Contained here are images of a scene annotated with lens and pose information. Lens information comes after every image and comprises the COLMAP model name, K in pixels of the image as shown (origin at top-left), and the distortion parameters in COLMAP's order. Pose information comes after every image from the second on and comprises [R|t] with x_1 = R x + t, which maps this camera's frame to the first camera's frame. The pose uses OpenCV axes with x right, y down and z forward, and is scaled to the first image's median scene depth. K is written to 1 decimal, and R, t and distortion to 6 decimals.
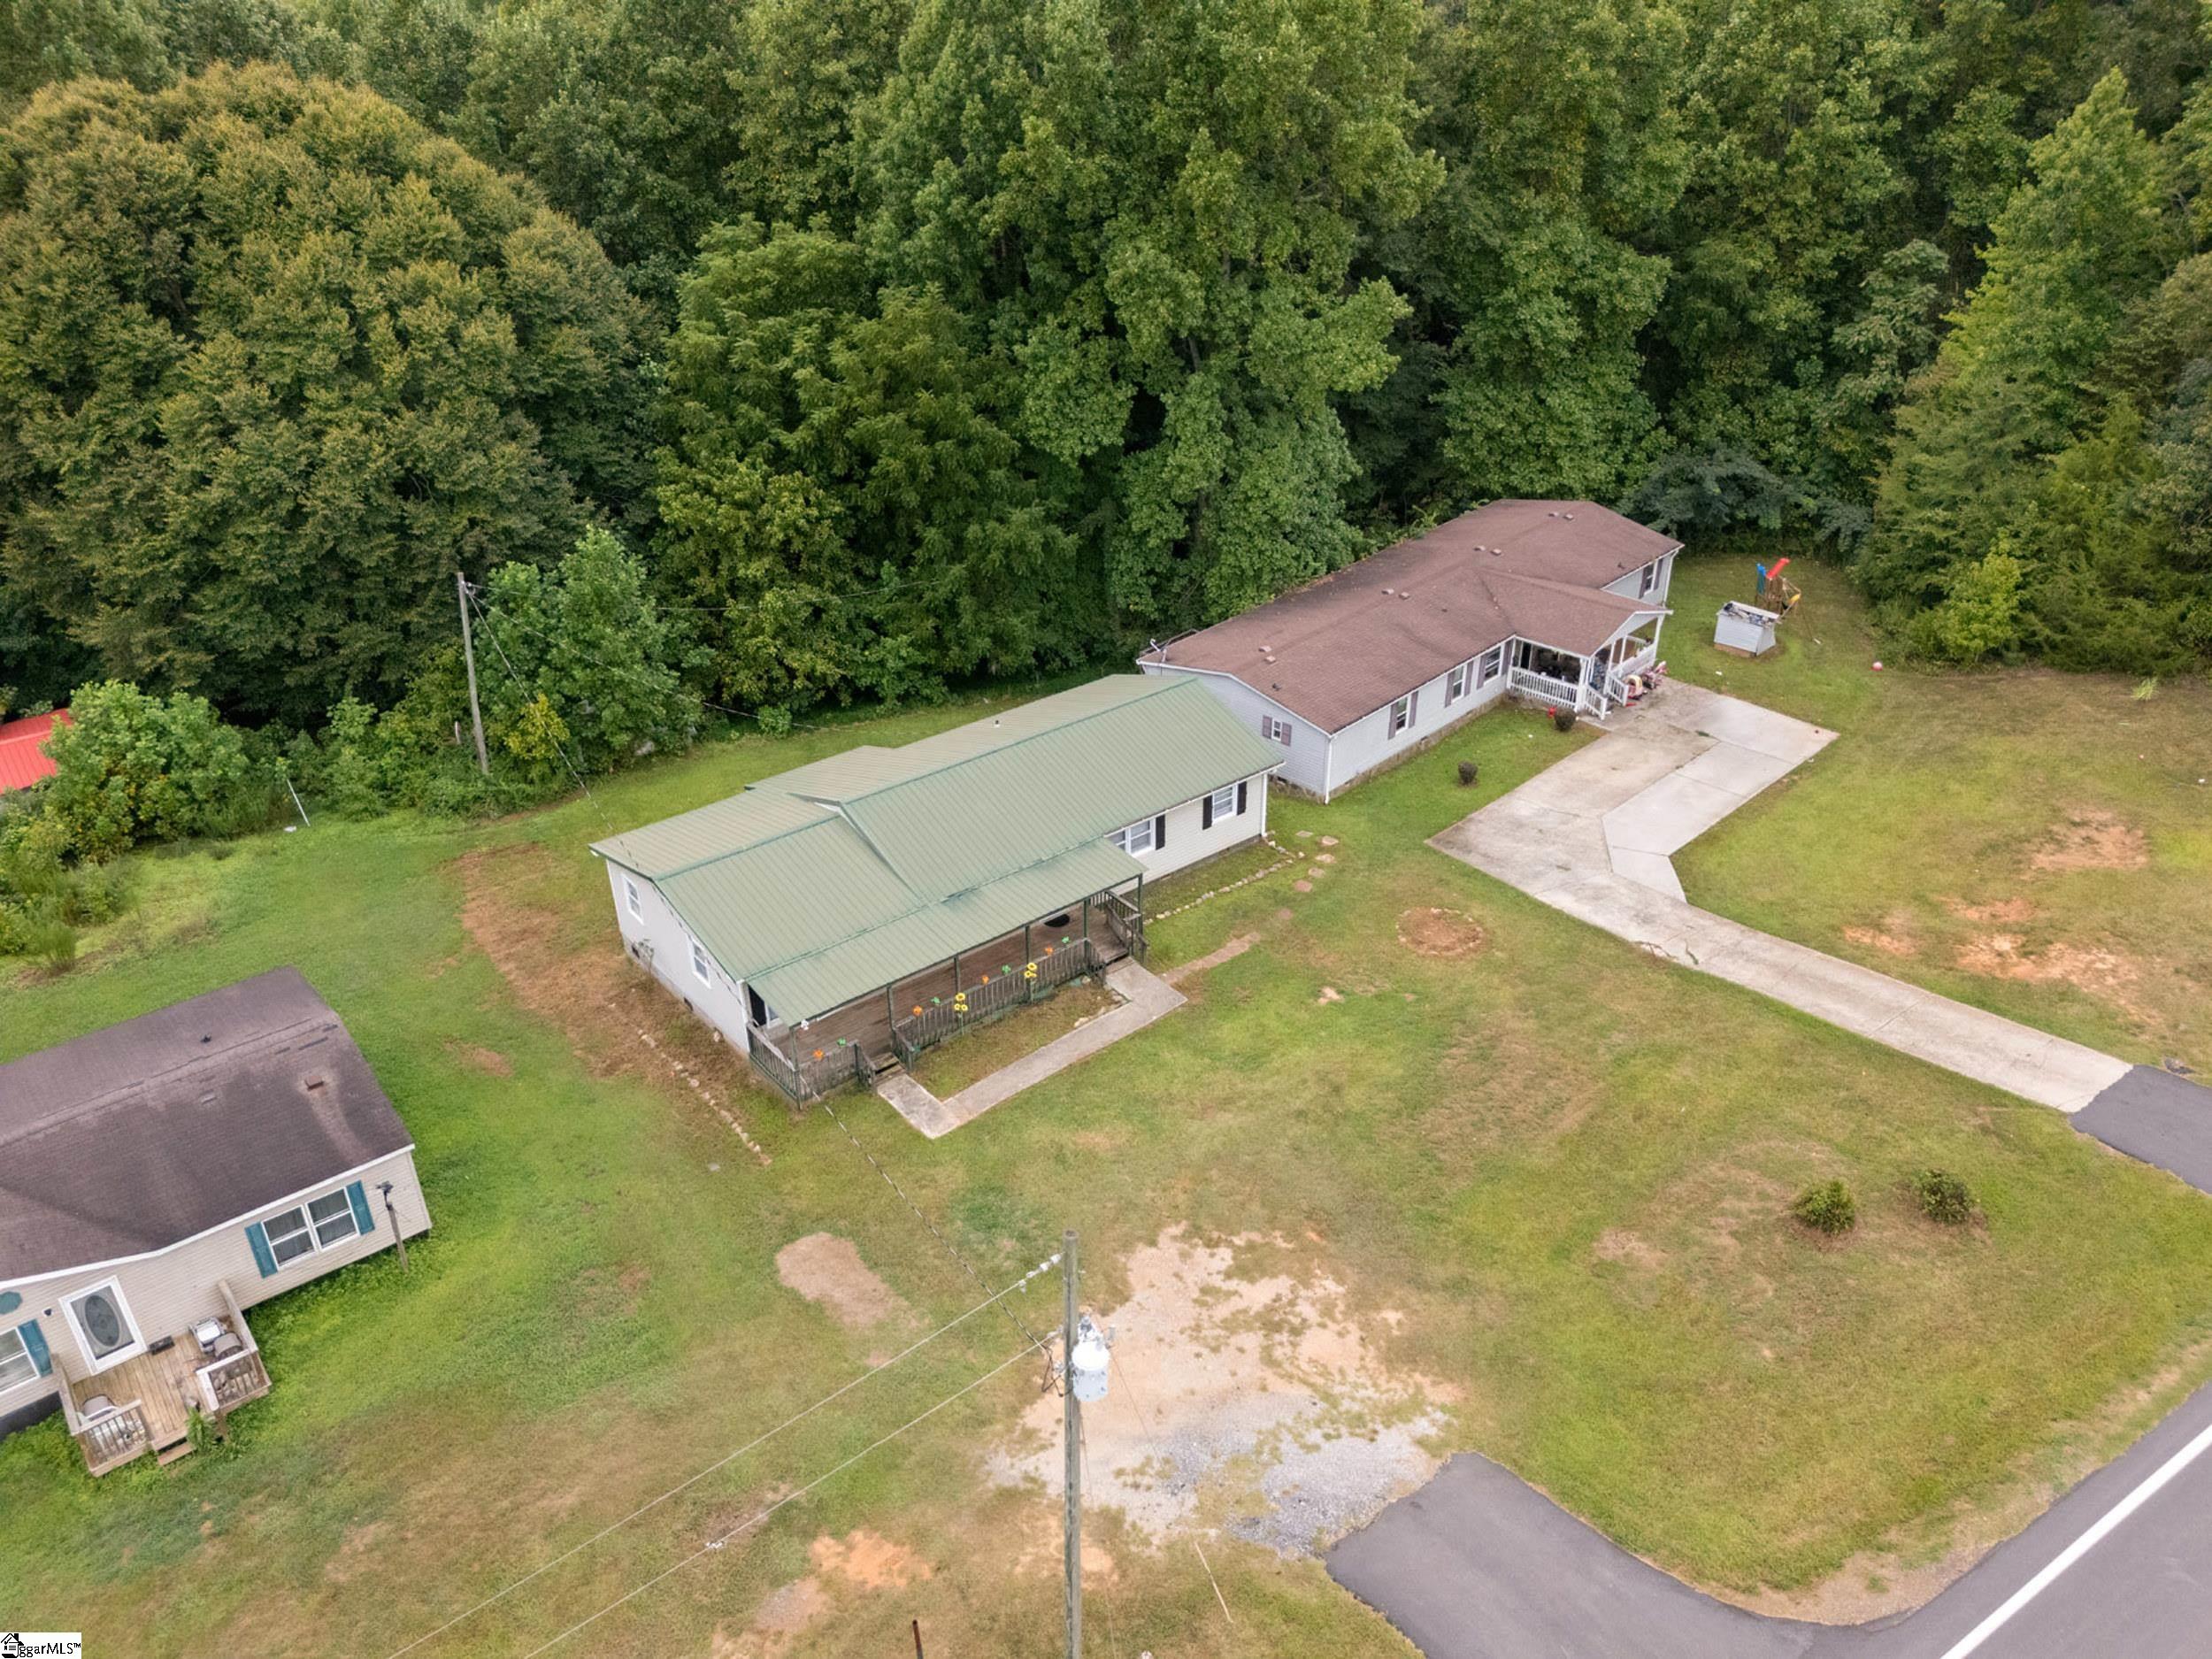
lens RADIAL K [[1630.9, 0, 1106.0], [0, 1630.9, 829.5], [0, 0, 1]] dist [0.073936, -0.072700]
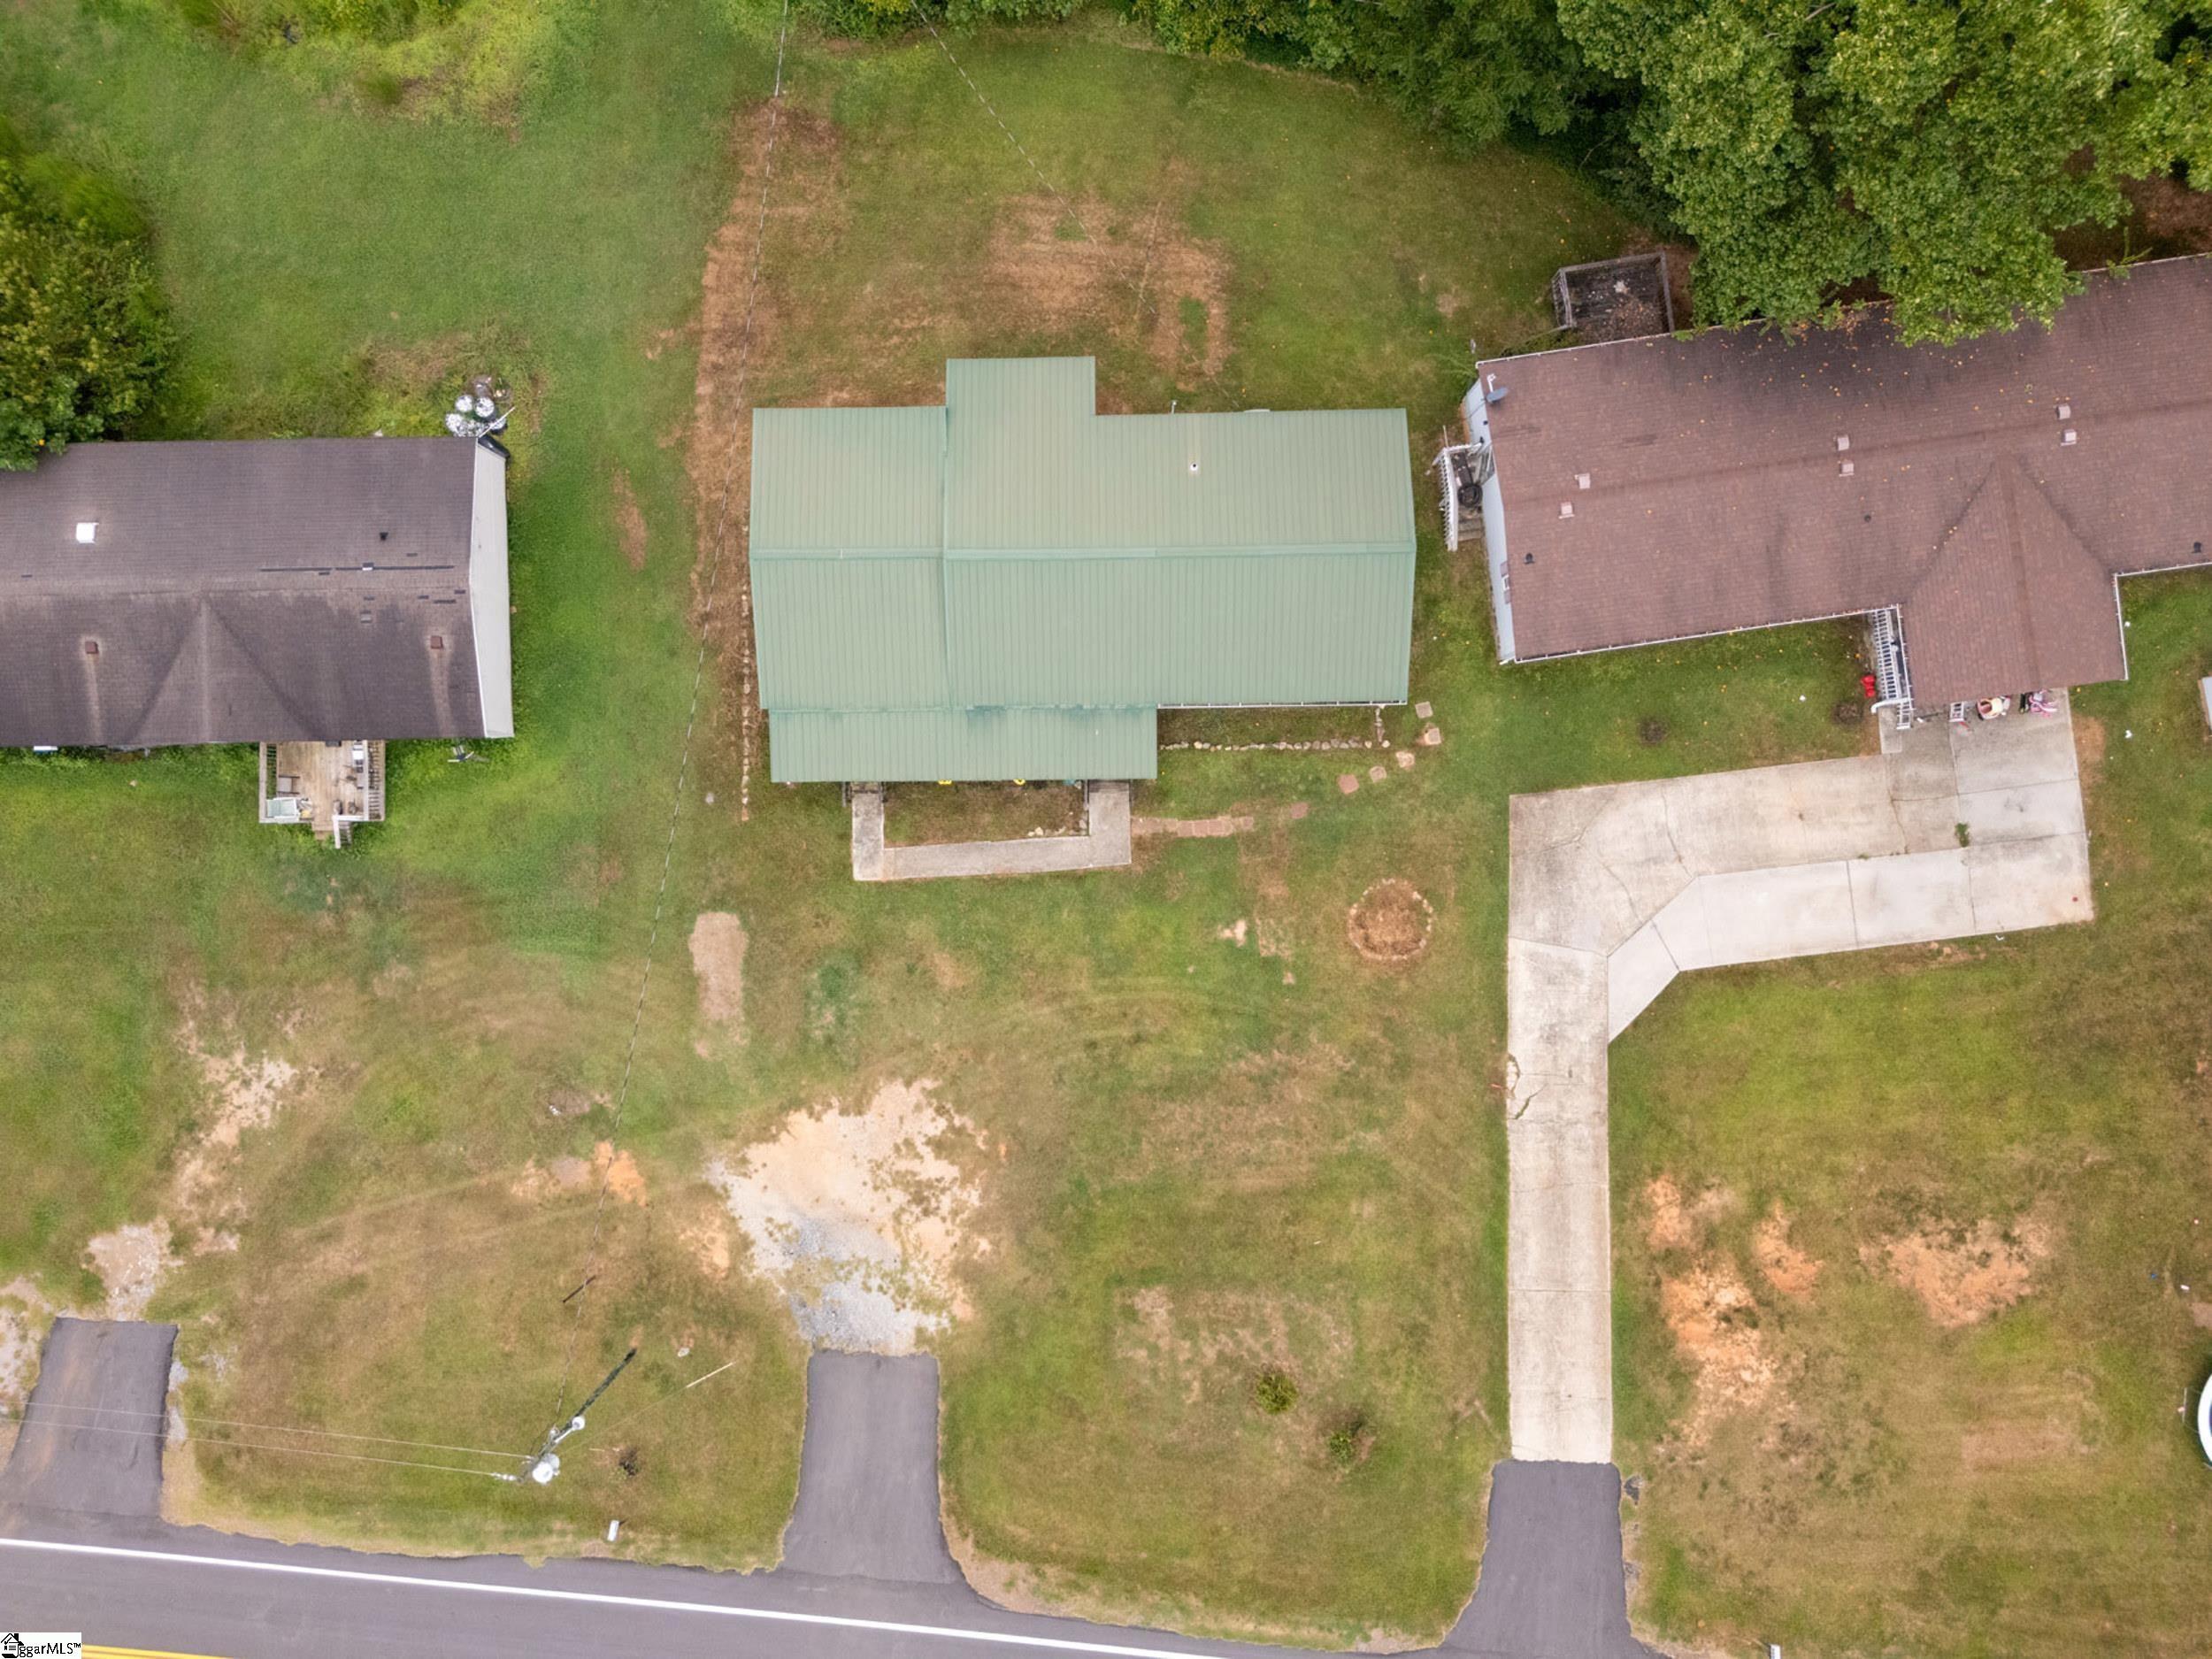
lens RADIAL K [[1639.8, 0, 1103.6], [0, 1639.8, 826.4], [0, 0, 1]] dist [0.079034, -0.085530]
pose [[0.786198, 0.617968, 0.002792, 0.012091], [-0.301037, 0.379035, 0.875048, -0.683631], [0.539694, -0.688802, 0.484028, 0.345169]]
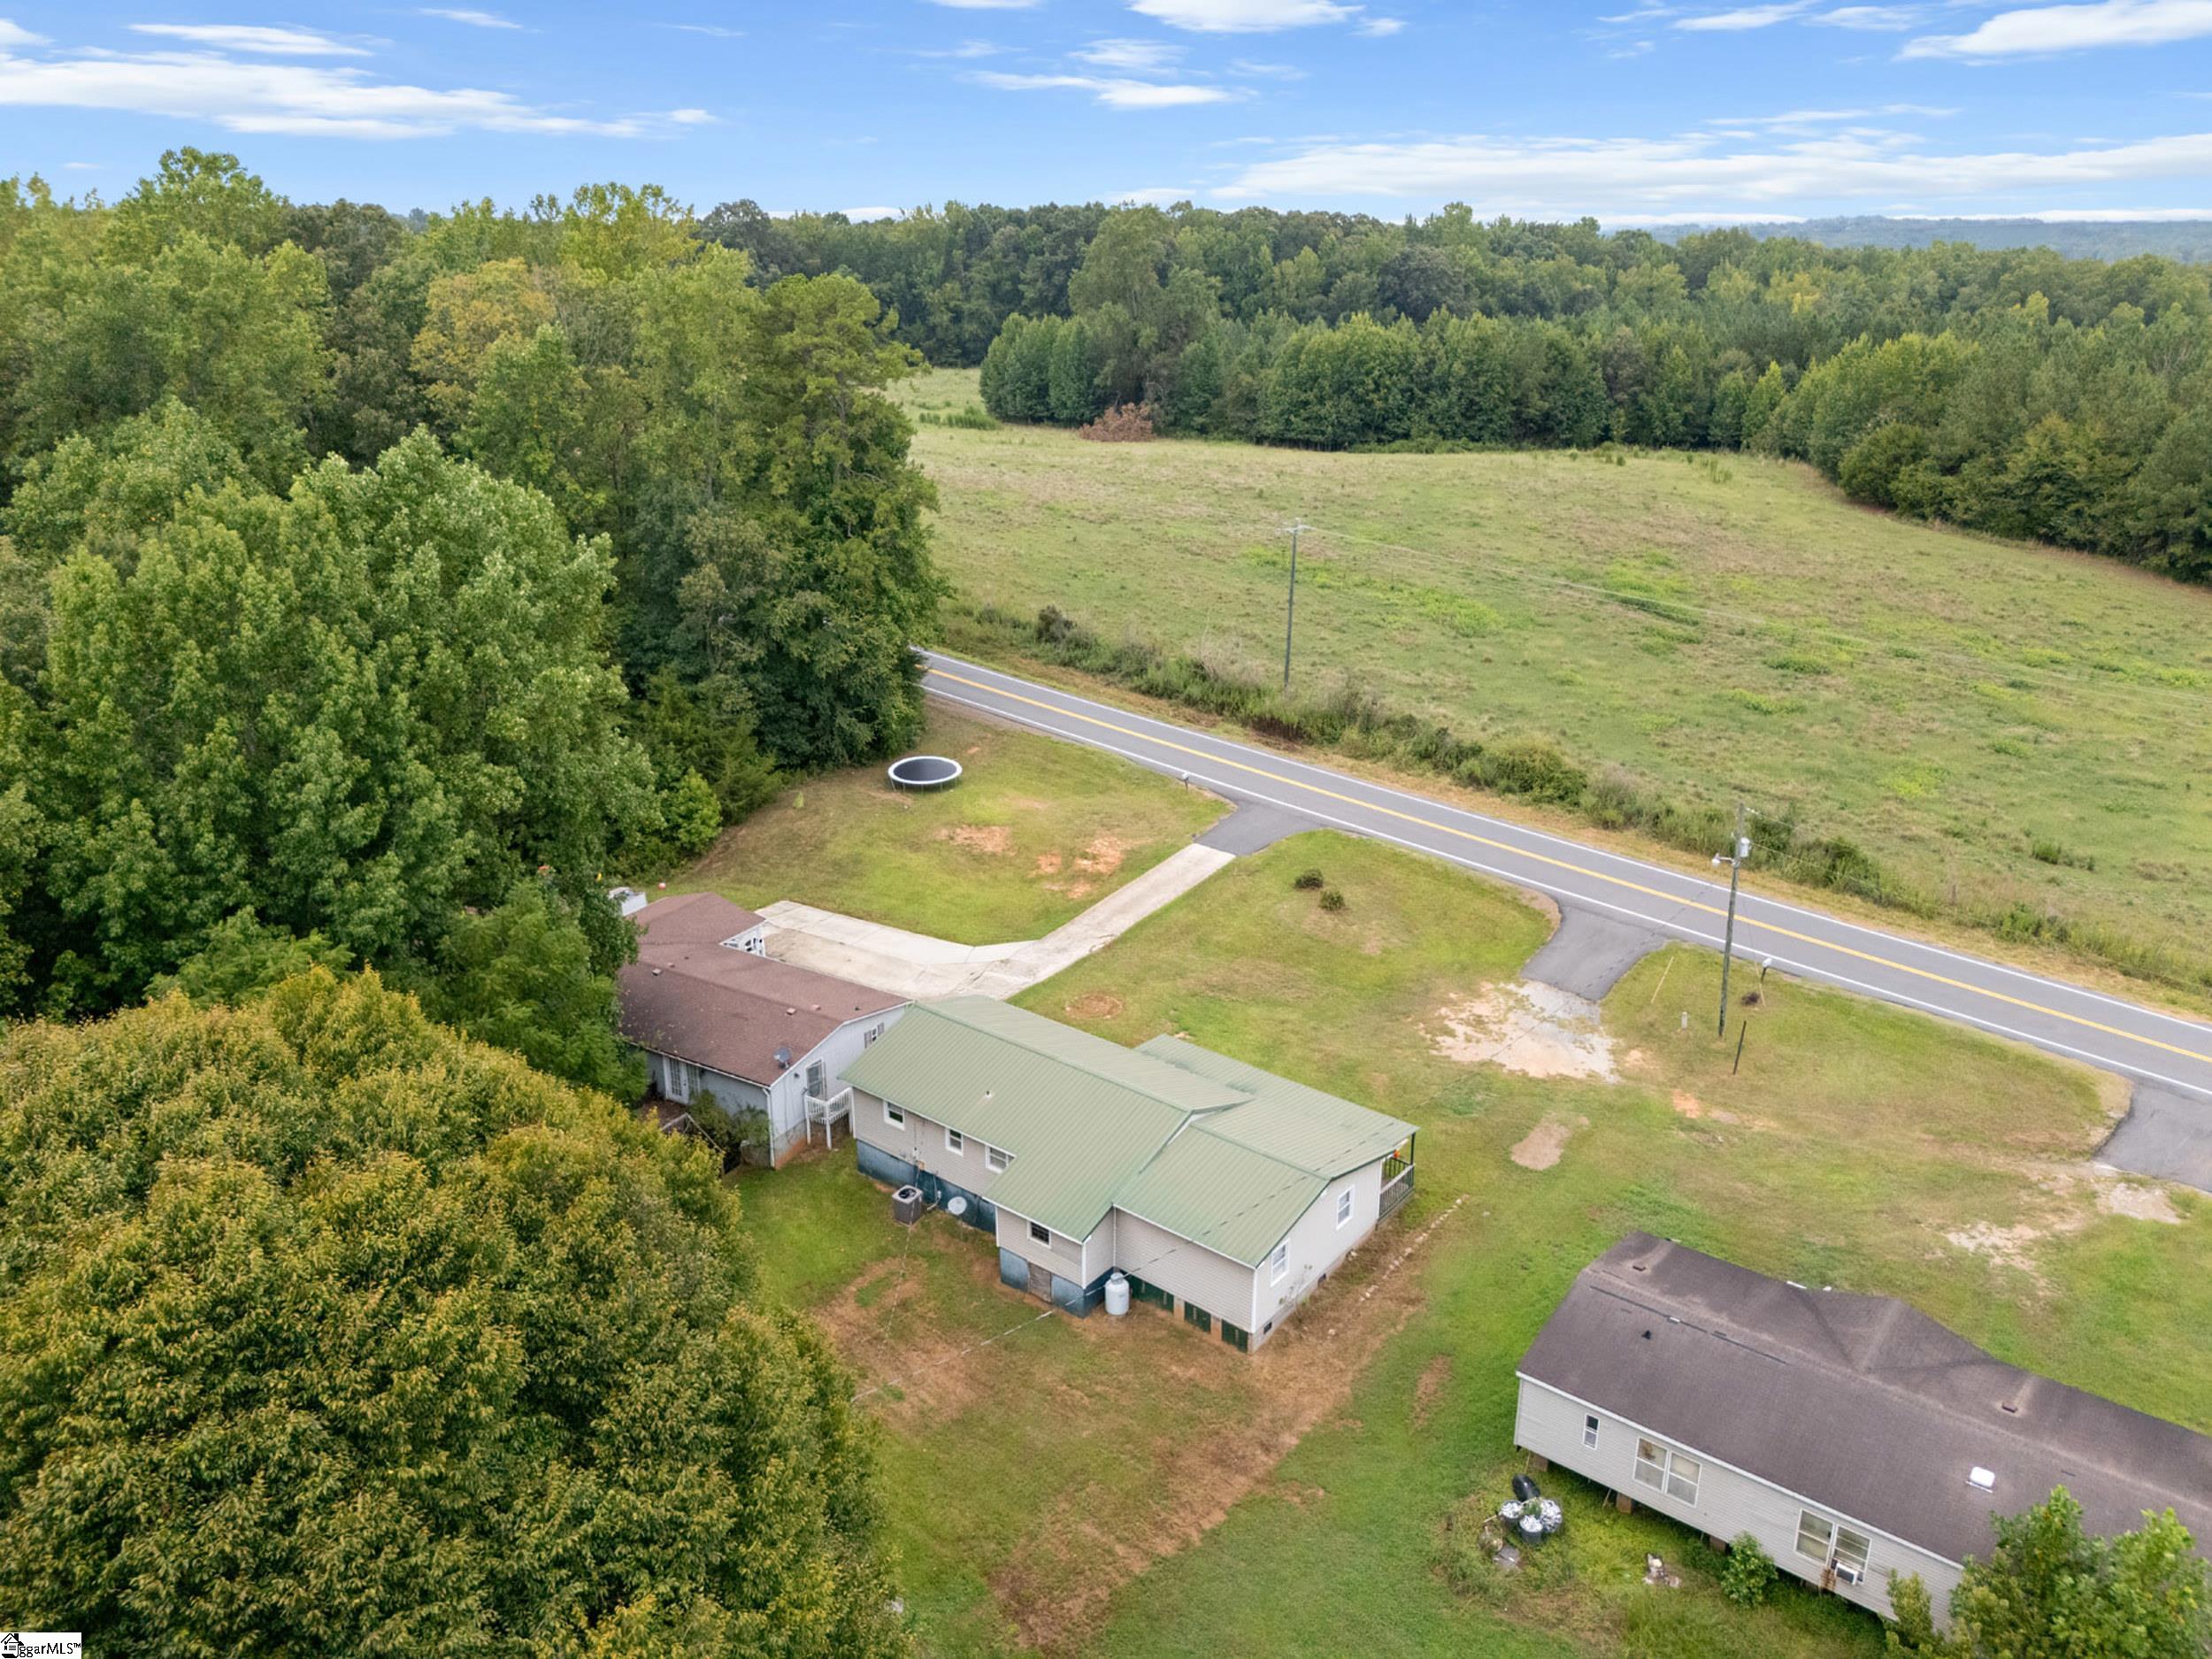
lens RADIAL K [[1630.9, 0, 1106.0], [0, 1630.9, 829.5], [0, 0, 1]] dist [0.073936, -0.072700]
pose [[-0.215675, -0.325791, 0.920513, -0.939602], [0.488006, 0.780565, 0.390599, -0.537327], [-0.845774, 0.533459, -0.009360, 0.743776]]
